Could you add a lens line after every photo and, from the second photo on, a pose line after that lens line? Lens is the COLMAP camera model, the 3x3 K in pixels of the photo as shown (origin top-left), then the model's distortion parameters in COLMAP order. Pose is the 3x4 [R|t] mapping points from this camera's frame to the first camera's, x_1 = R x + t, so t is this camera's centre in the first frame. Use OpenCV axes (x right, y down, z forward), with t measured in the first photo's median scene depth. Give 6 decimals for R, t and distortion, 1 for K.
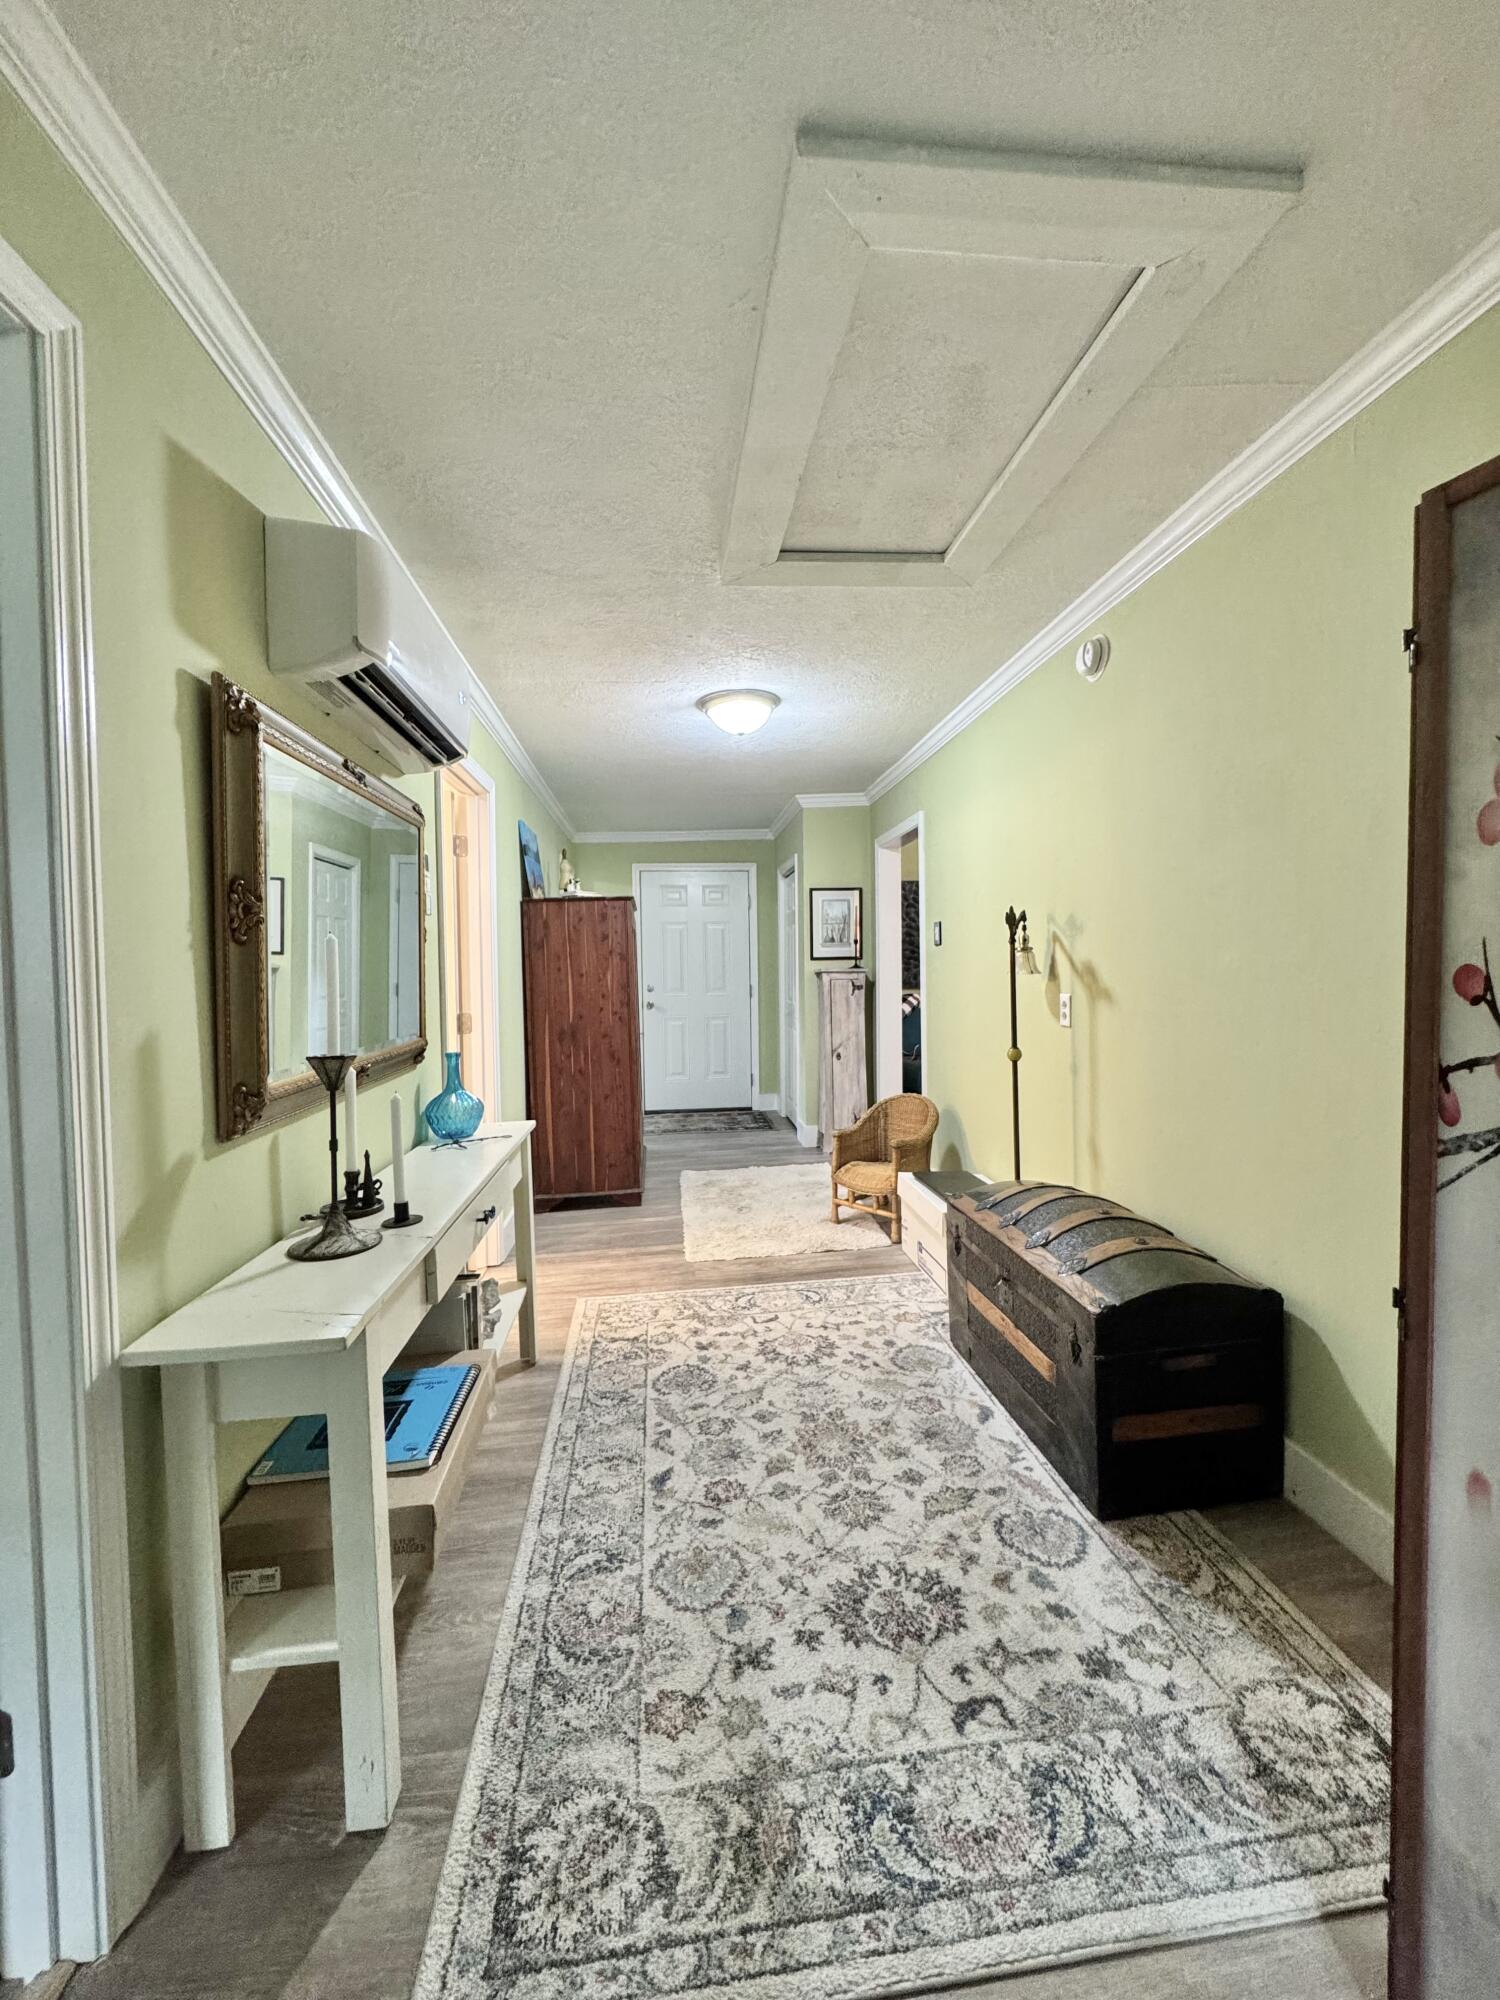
lens RADIAL K [[796.8, 0, 753.8], [0, 796.8, 993.6], [0, 0, 1]] dist [0.000155, 0.000023]
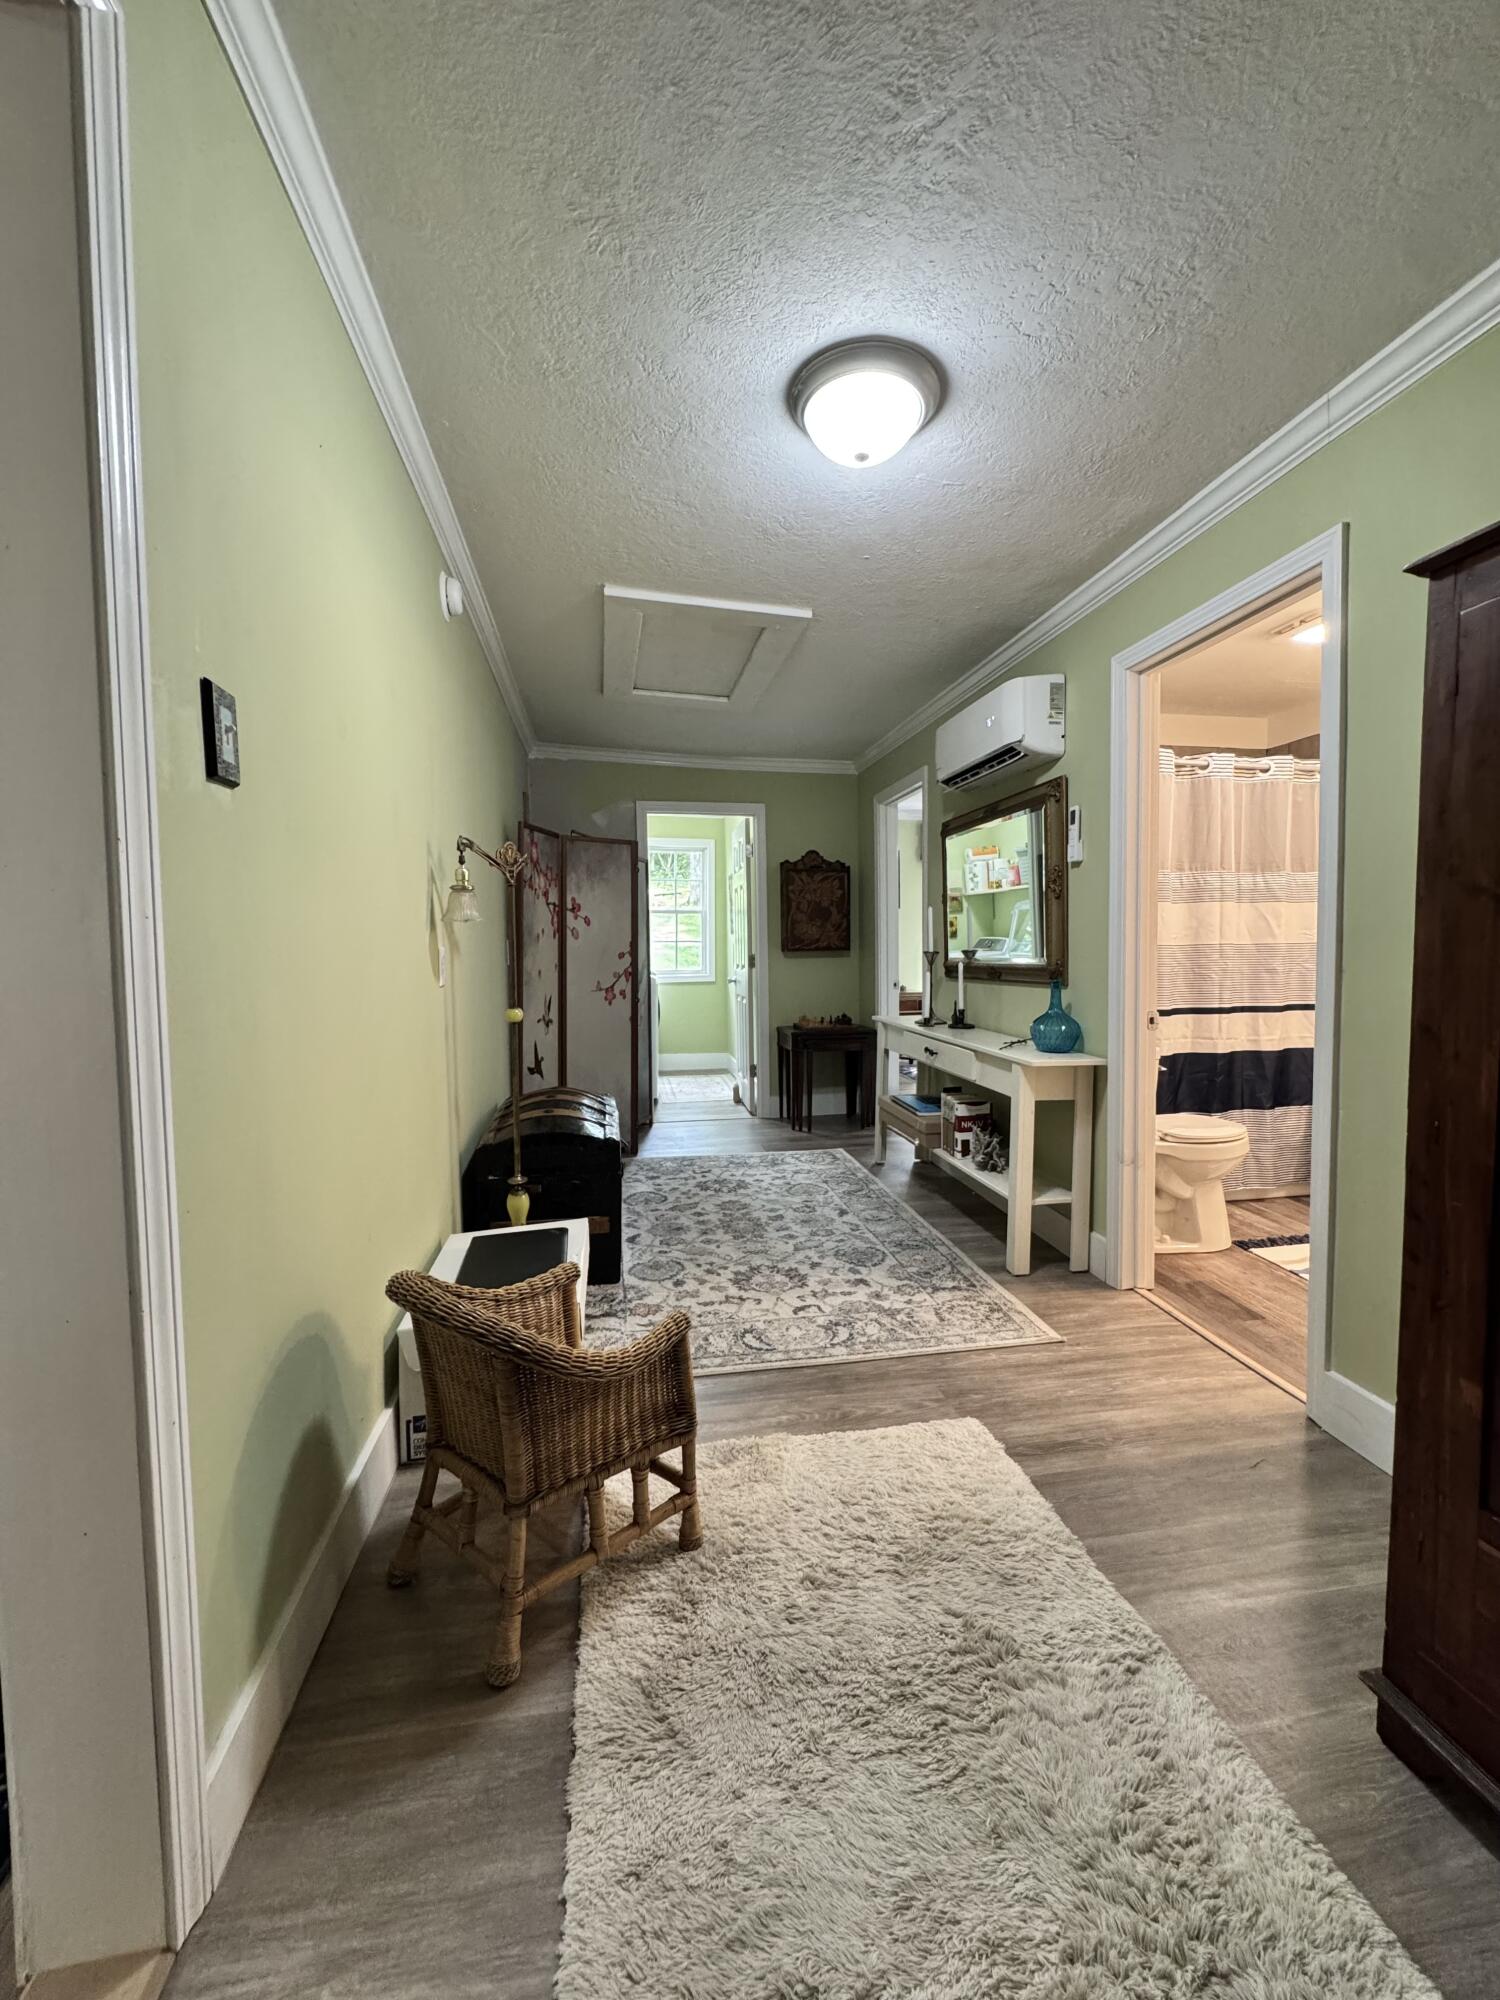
lens RADIAL K [[796.8, 0, 749.0], [0, 796.8, 987.7], [0, 0, 1]] dist [0.000155, 0.000023]
pose [[-0.997967, 0.030125, -0.056167, 0.136930], [0.025355, 0.996162, 0.083777, -0.023821], [0.058475, 0.082183, -0.994900, 2.146020]]
